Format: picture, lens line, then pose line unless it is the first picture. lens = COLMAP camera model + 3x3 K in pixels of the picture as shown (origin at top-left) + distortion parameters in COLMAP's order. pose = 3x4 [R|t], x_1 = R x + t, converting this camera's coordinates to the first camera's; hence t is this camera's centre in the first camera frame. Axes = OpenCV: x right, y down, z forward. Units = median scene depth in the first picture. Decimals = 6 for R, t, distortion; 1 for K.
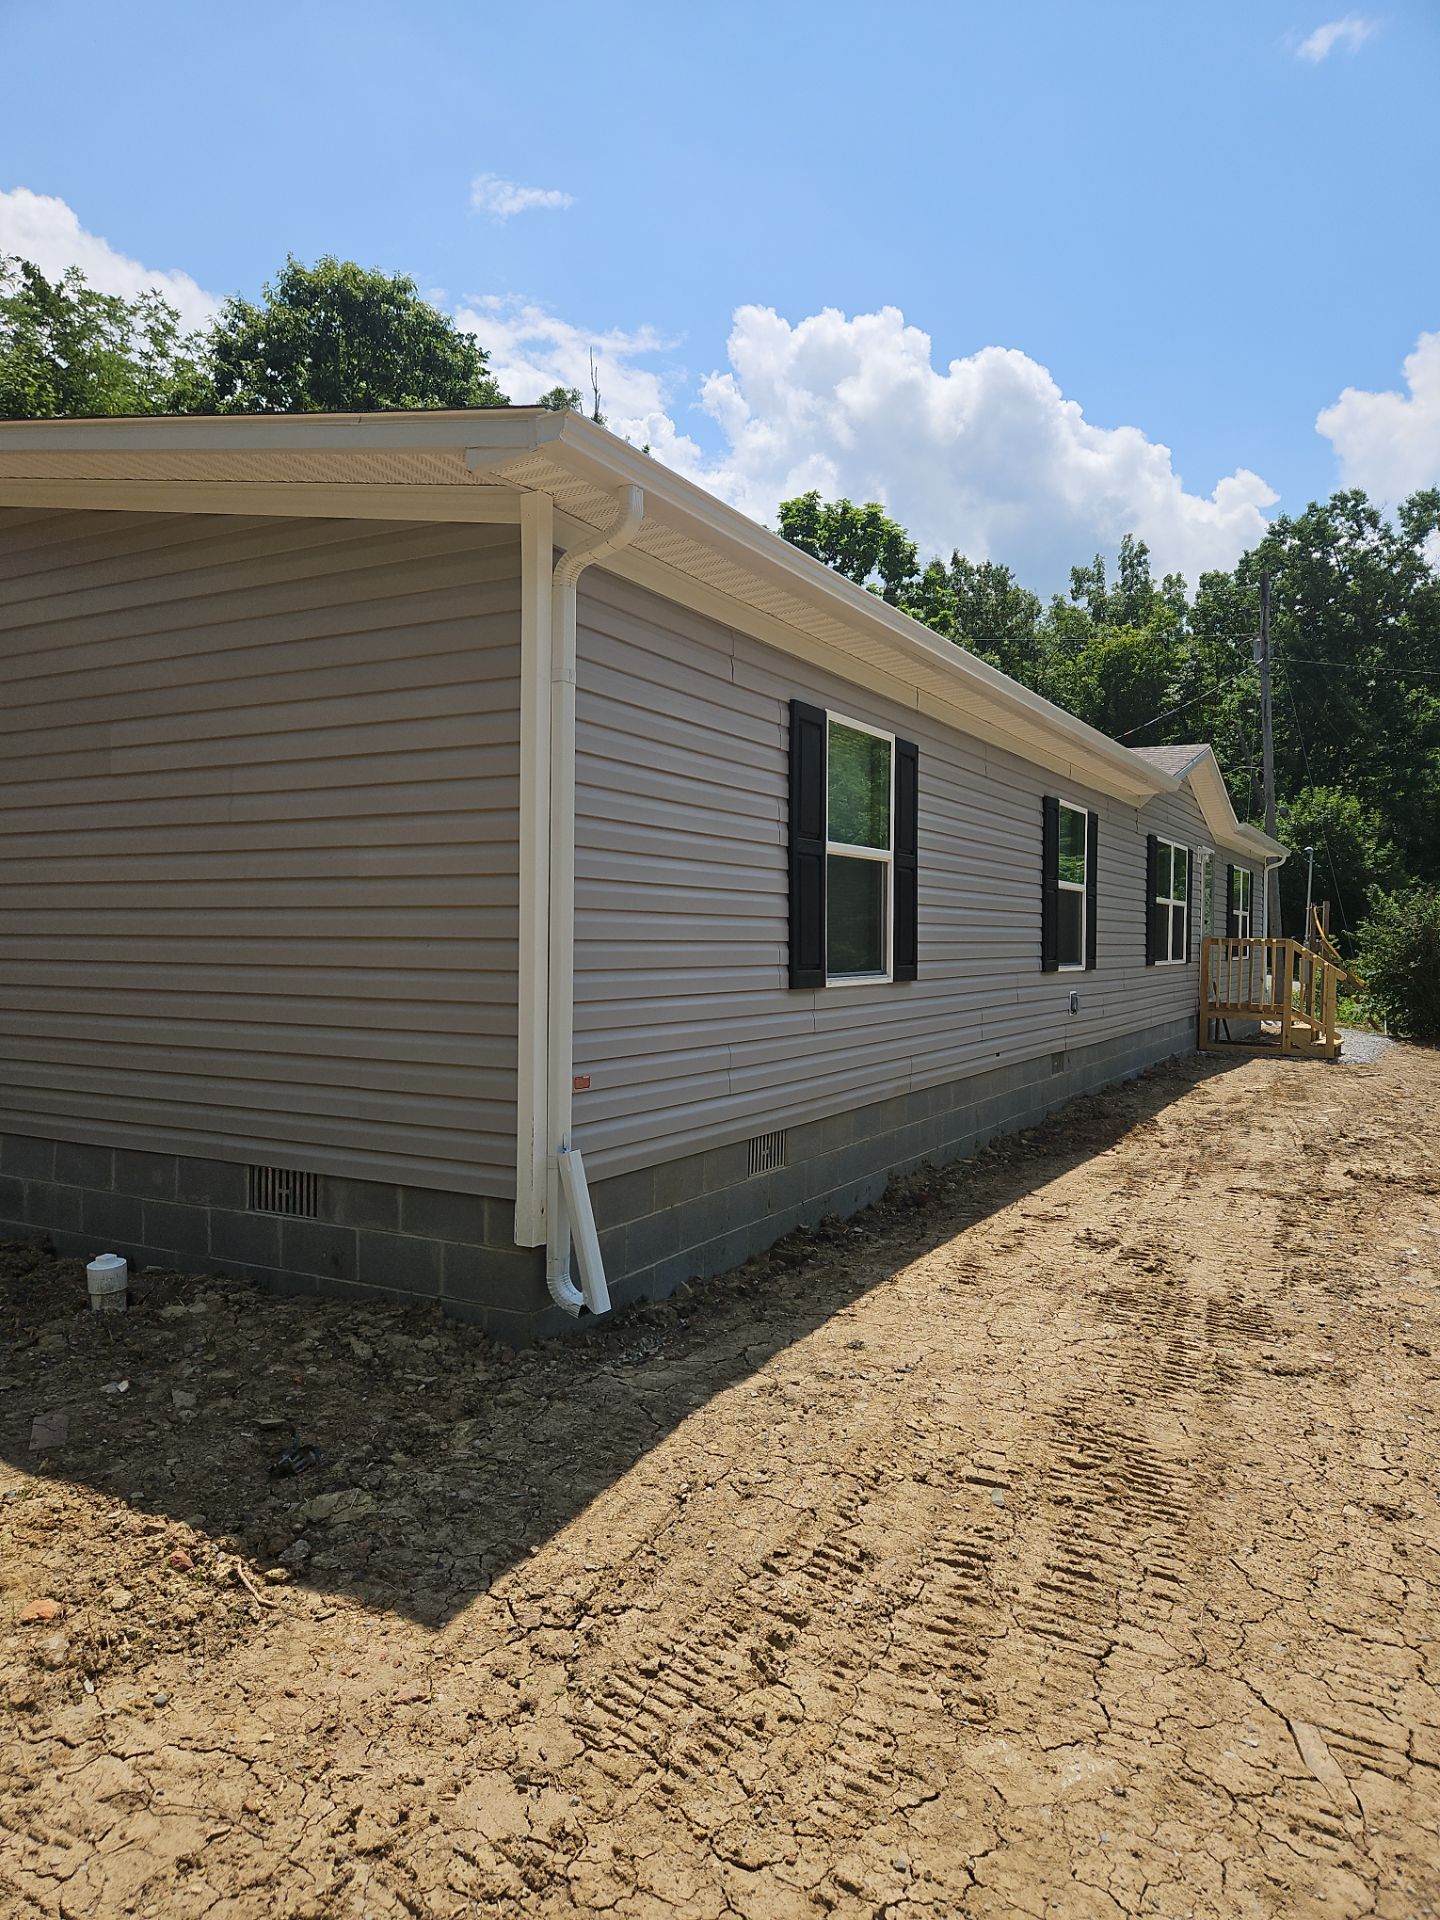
lens RADIAL K [[1337.4, 0, 720.0], [0, 1337.4, 960.0], [0, 0, 1]] dist [0.105598, -0.122166]
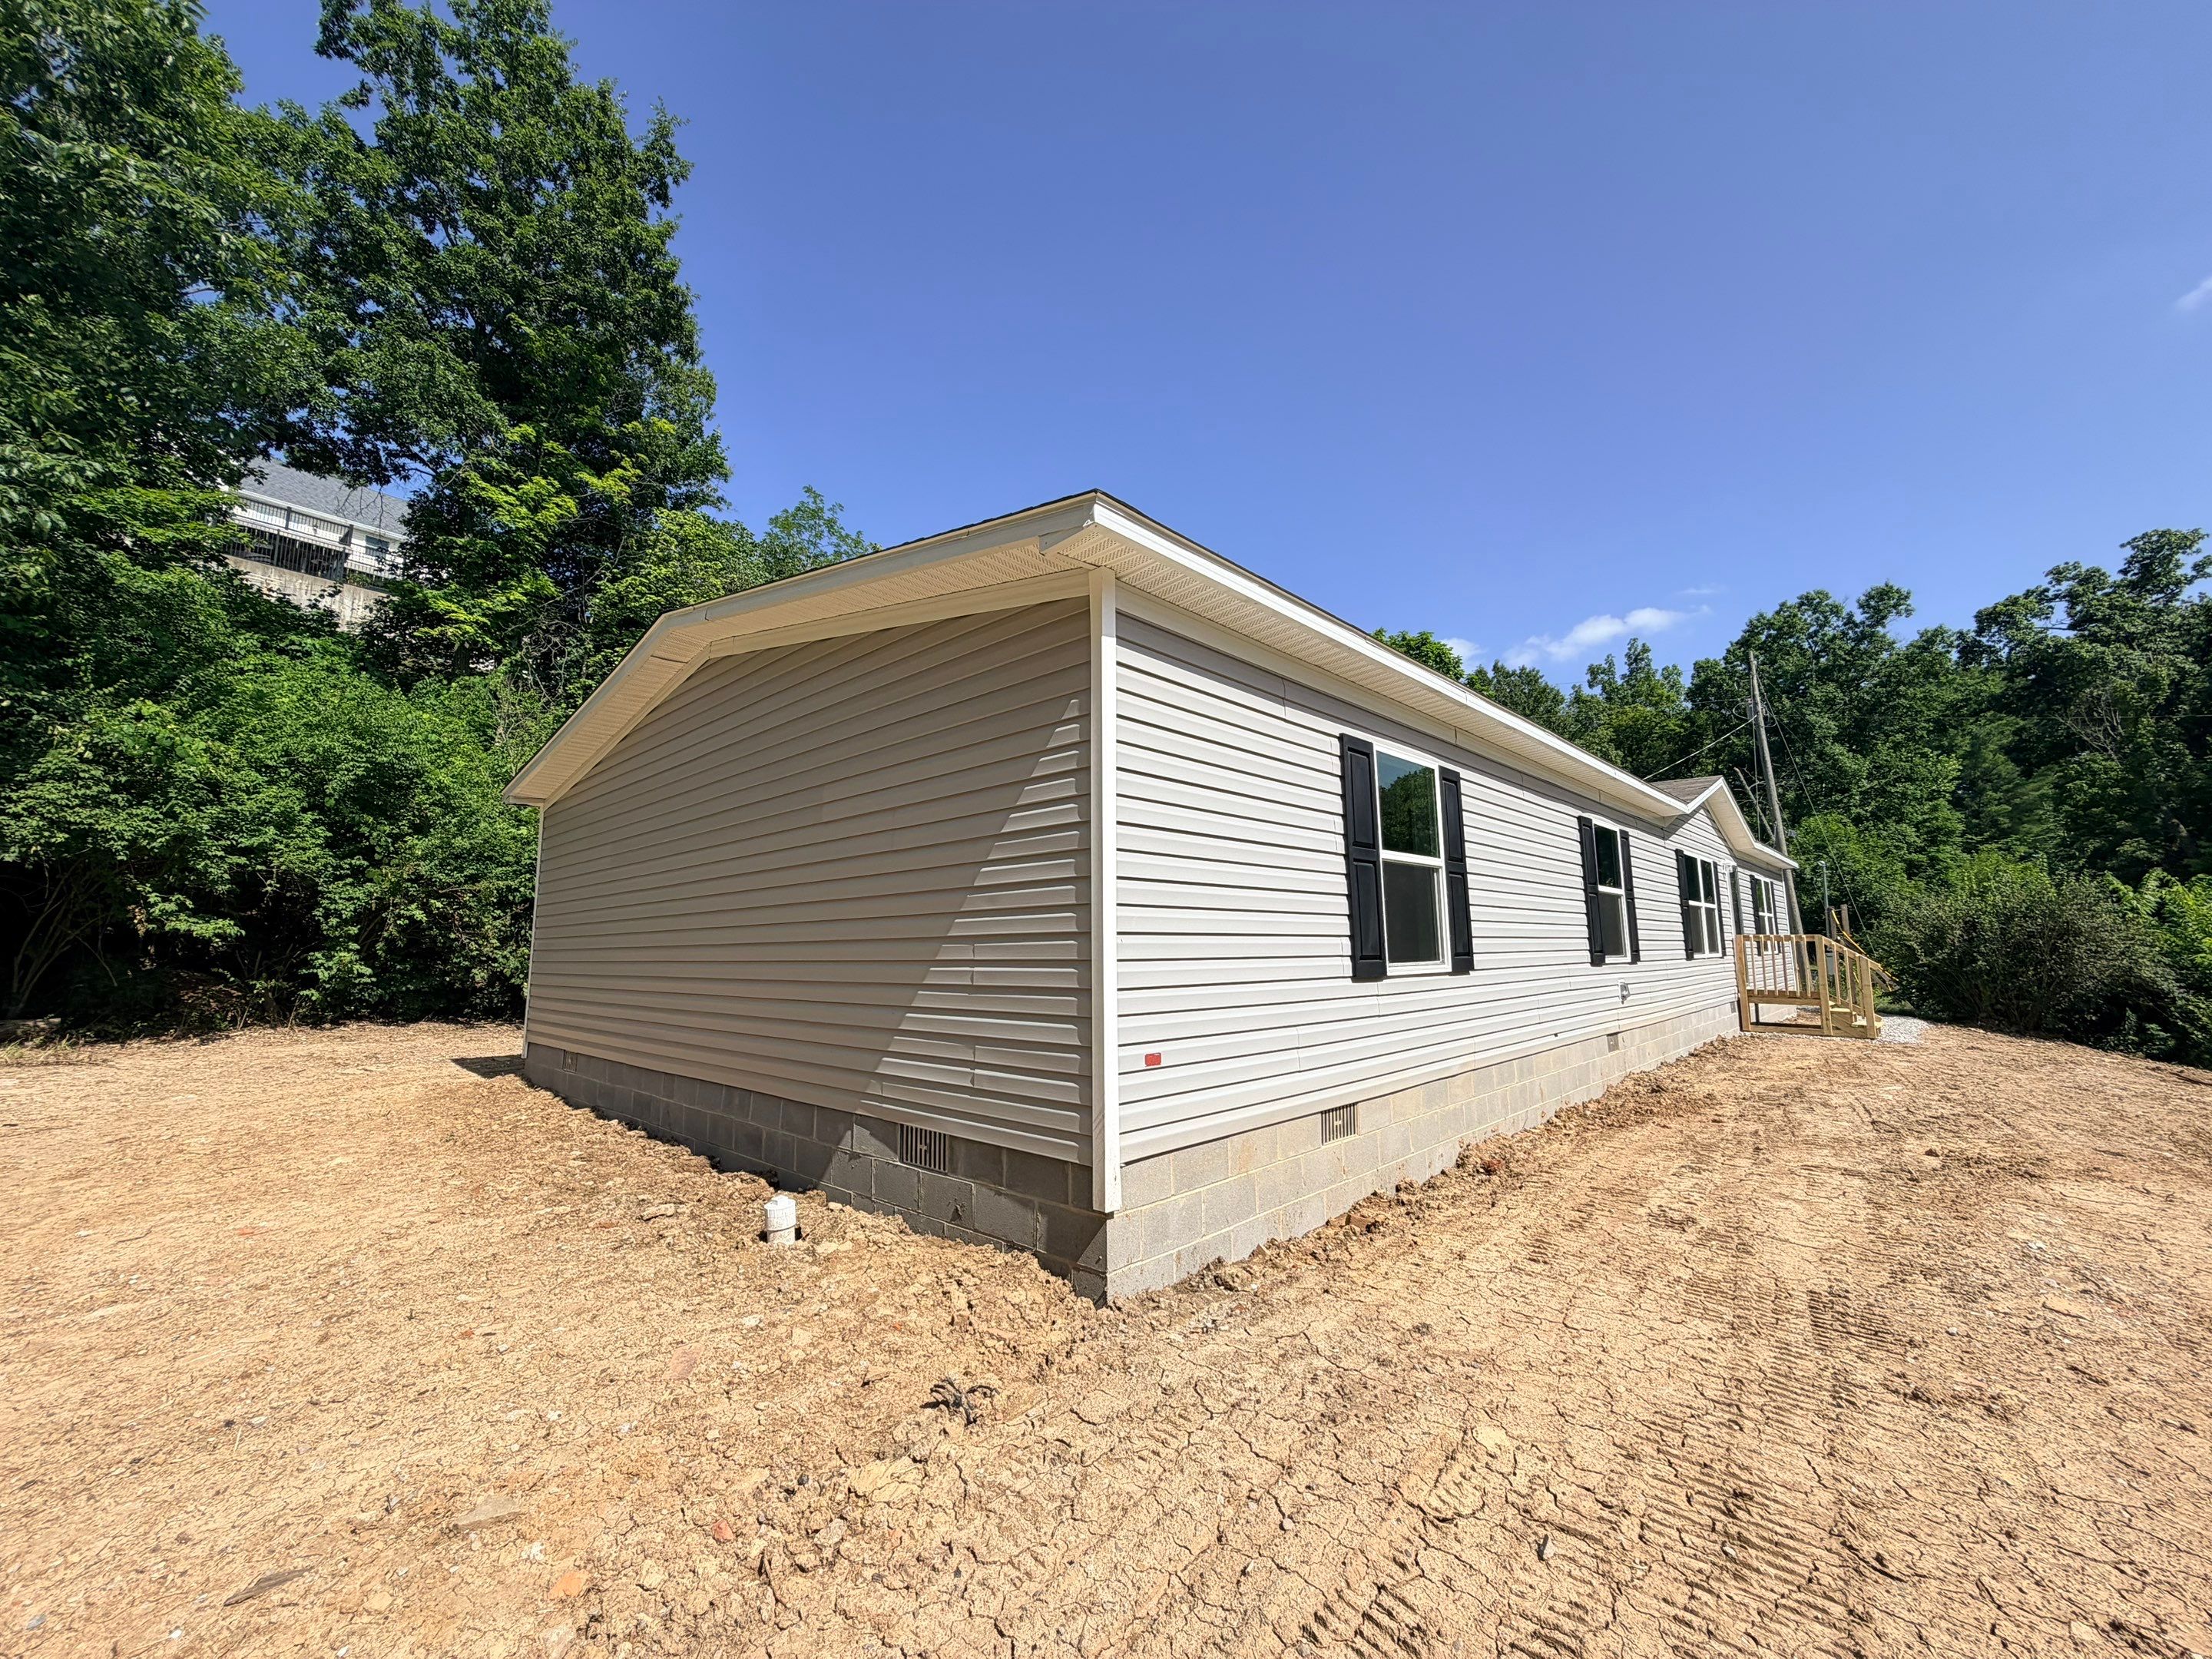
lens RADIAL K [[911.7, 0, 1106.0], [0, 911.7, 829.5], [0, 0, 1]] dist [0.000874, -0.000205]
pose [[0.968948, -0.049619, -0.242233, 0.037159], [0.013024, 0.988540, -0.150396, 0.010795], [0.246919, 0.142571, 0.958491, 0.158153]]
